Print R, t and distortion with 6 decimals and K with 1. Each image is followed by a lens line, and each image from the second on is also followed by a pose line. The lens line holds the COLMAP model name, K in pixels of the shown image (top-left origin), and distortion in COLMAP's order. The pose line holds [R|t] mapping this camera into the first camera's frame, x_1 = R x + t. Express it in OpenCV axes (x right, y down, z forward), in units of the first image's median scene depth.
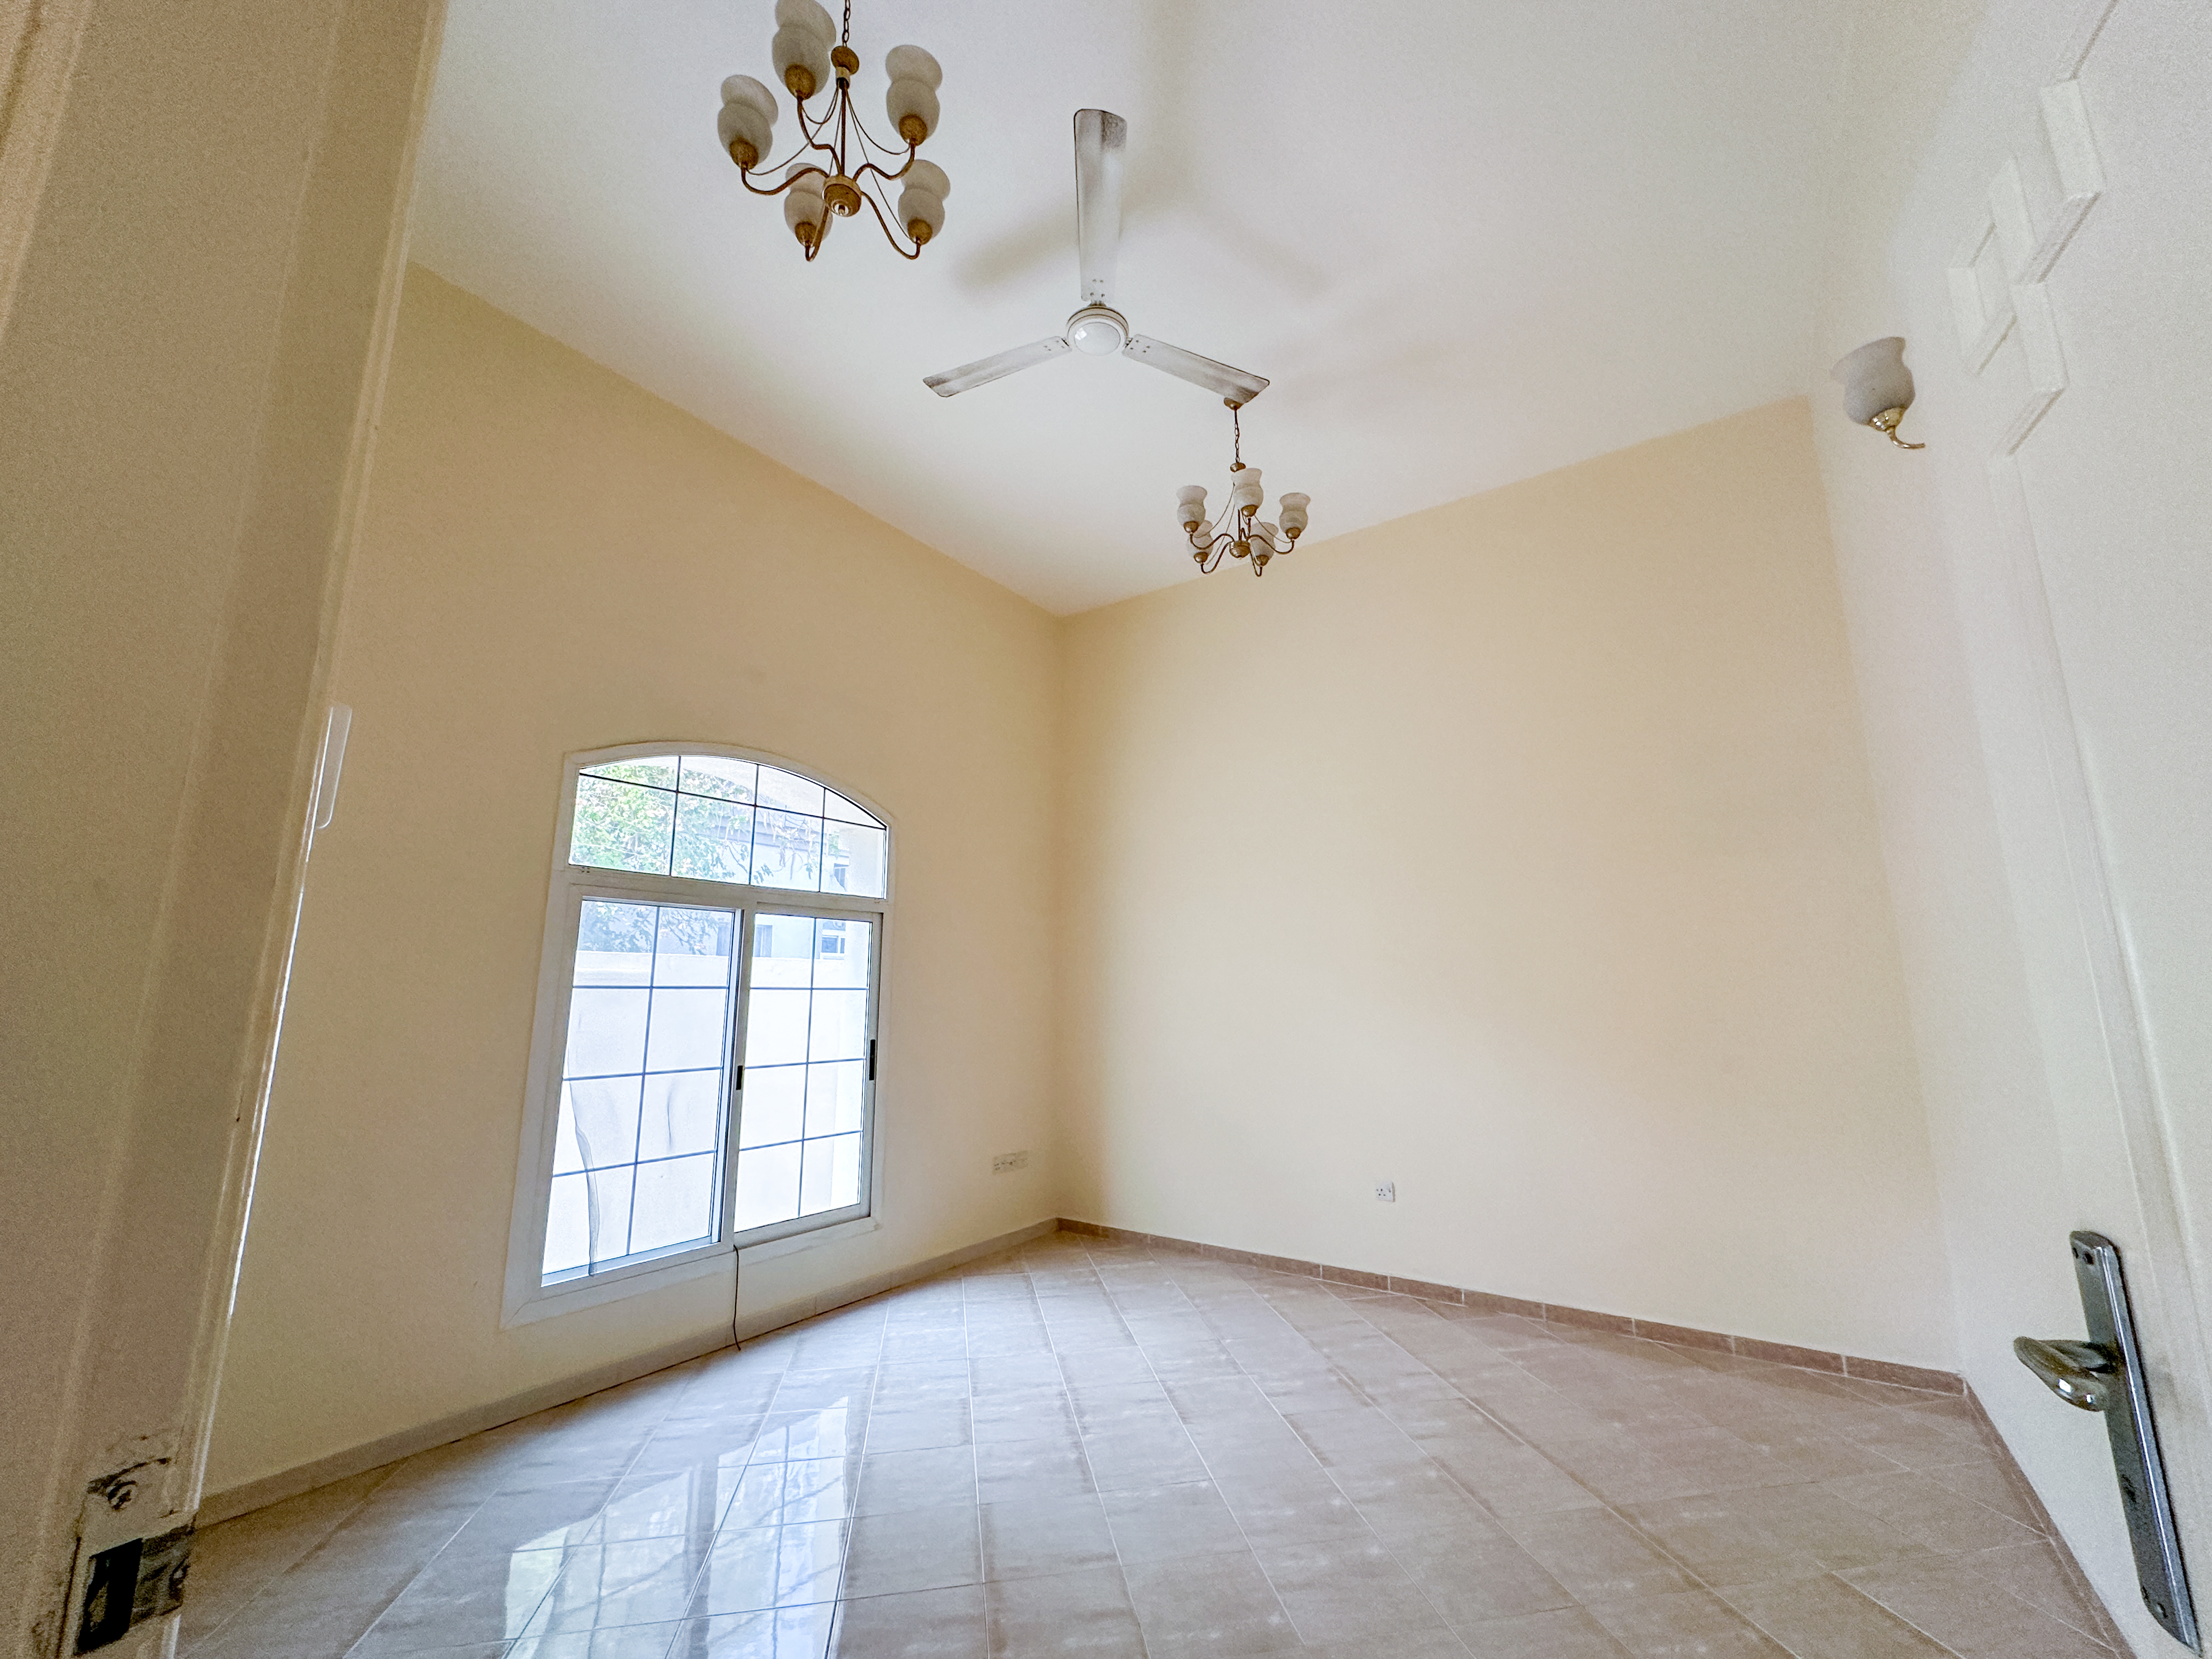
lens RADIAL K [[884.3, 0, 1106.0], [0, 884.3, 829.5], [0, 0, 1]] dist [-0.001513, 0.000352]
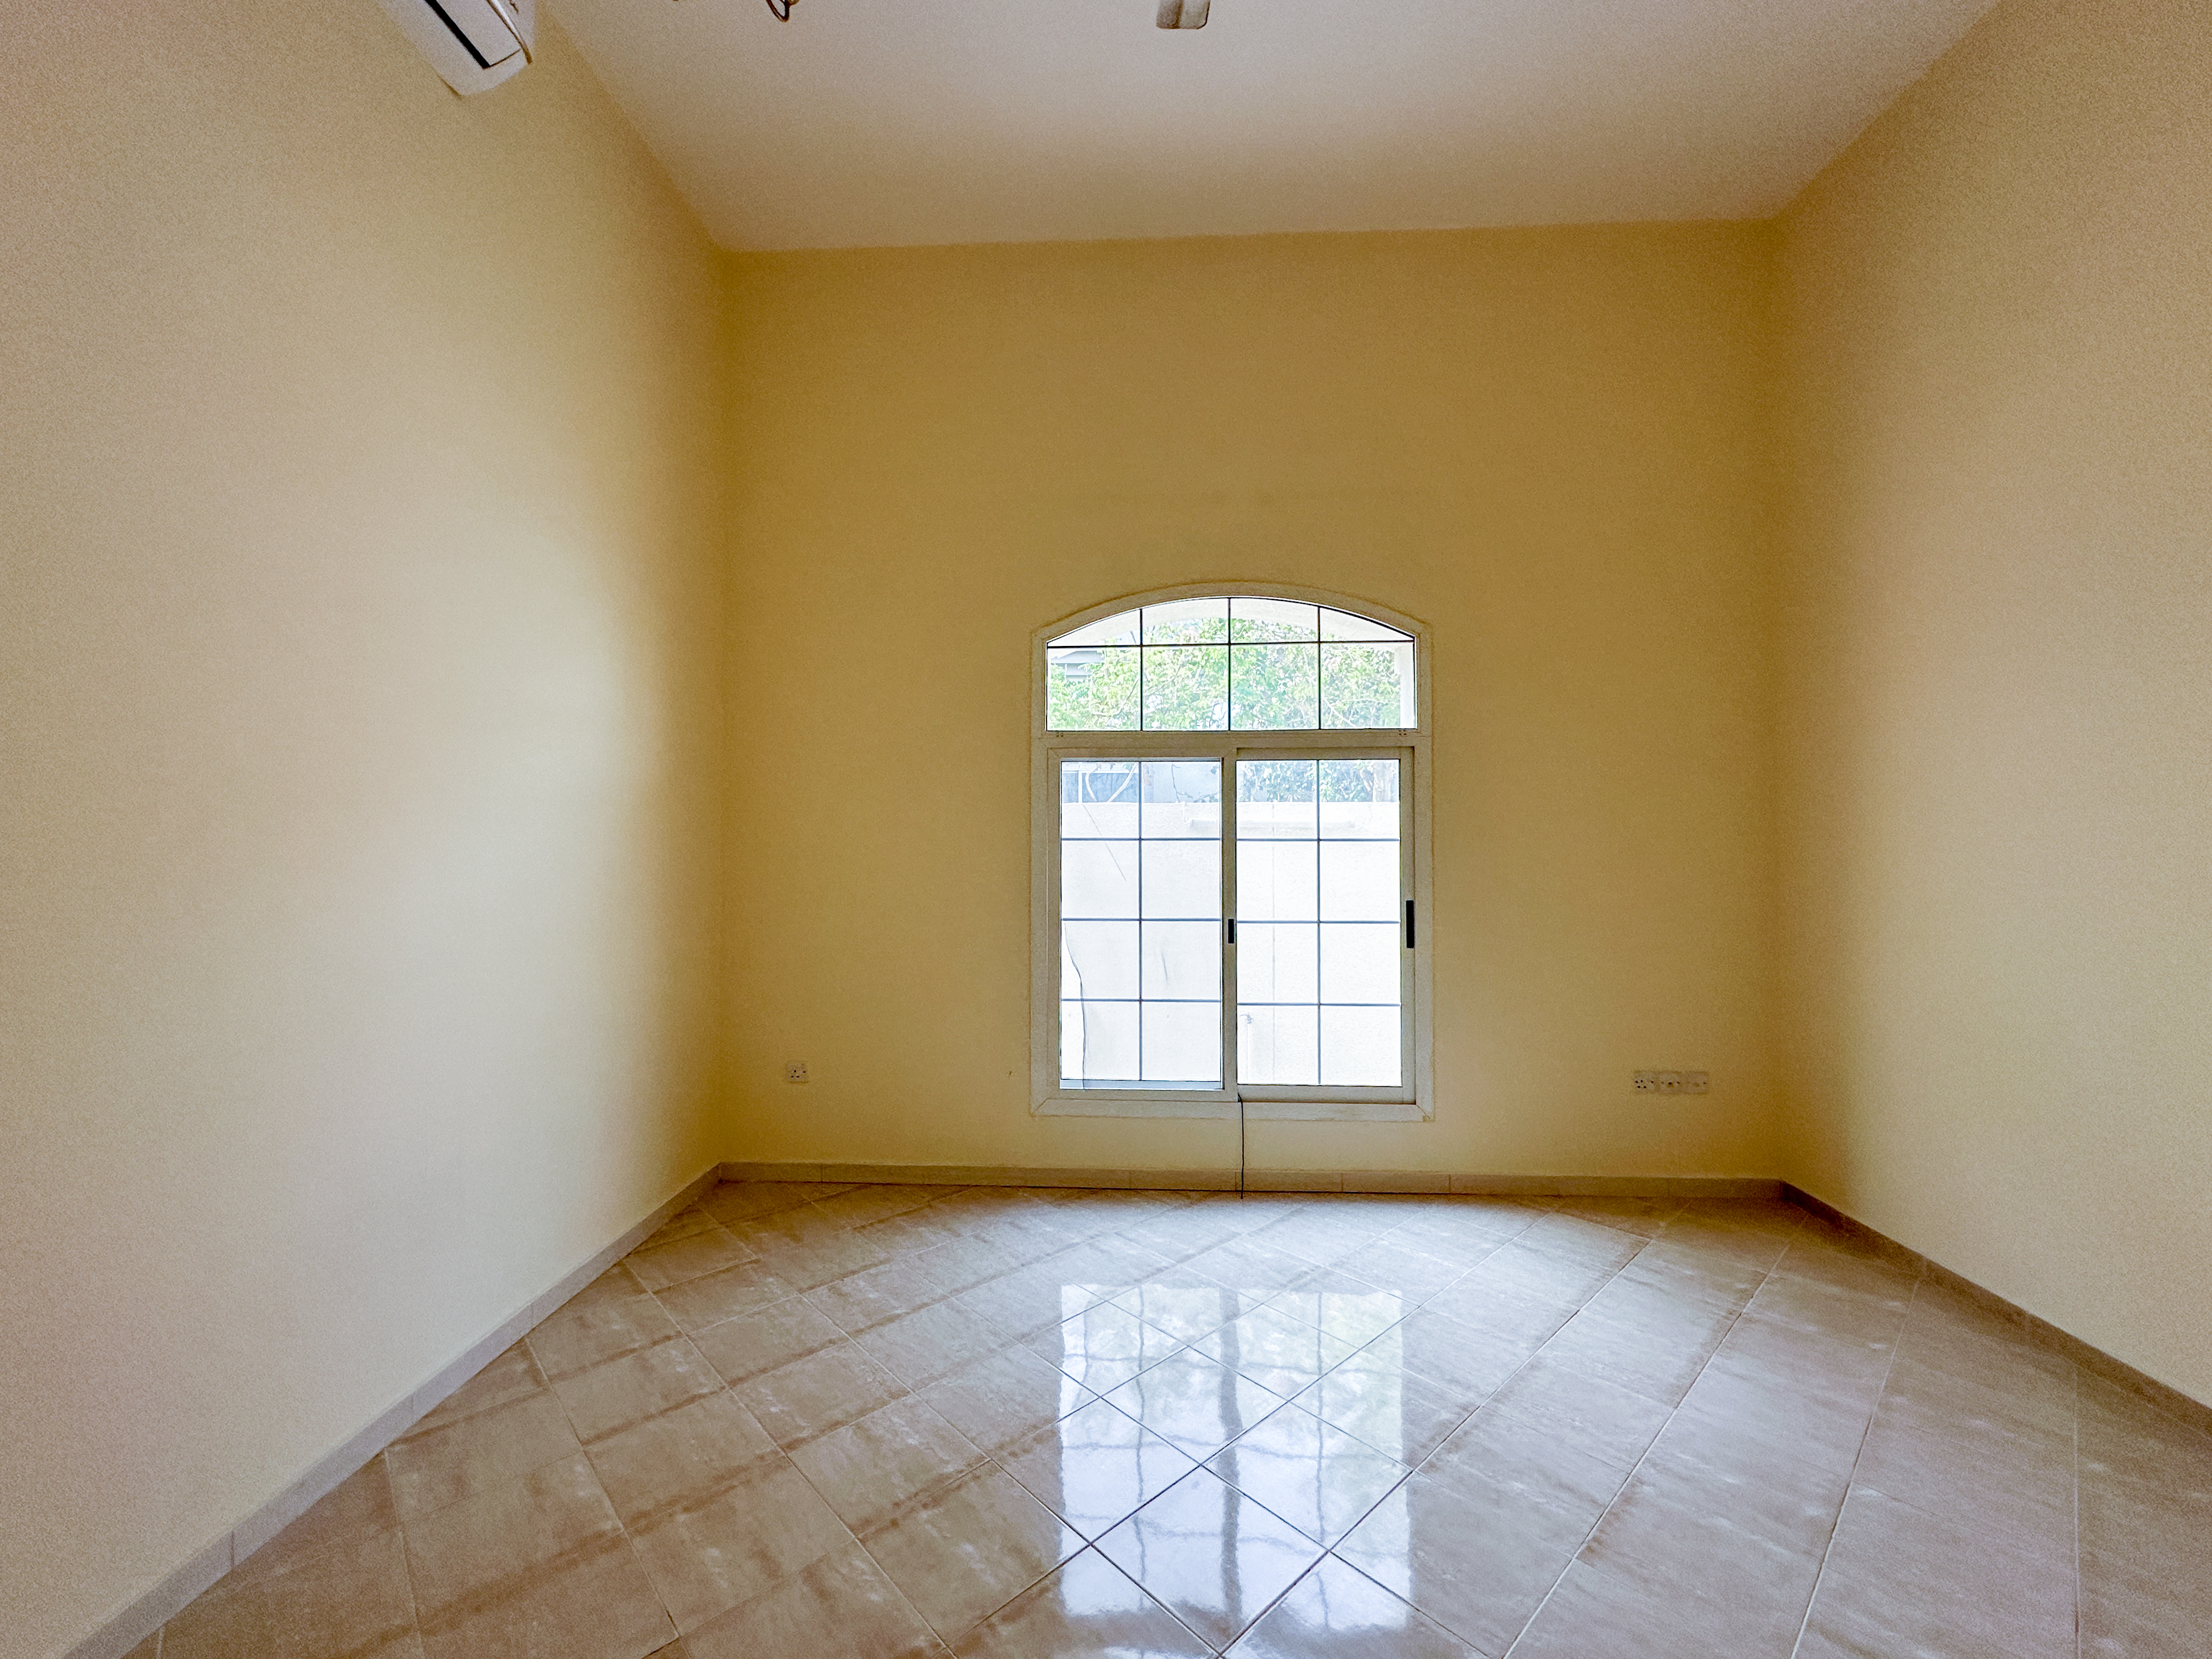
lens RADIAL K [[898.8, 0, 1131.0], [0, 898.8, 829.3], [0, 0, 1]] dist [-0.000788, 0.000119]
pose [[0.536561, -0.008530, -0.843818, 0.356042], [0.154375, 0.984066, 0.088215, 0.068730], [0.829620, -0.177597, 0.529329, 0.413057]]
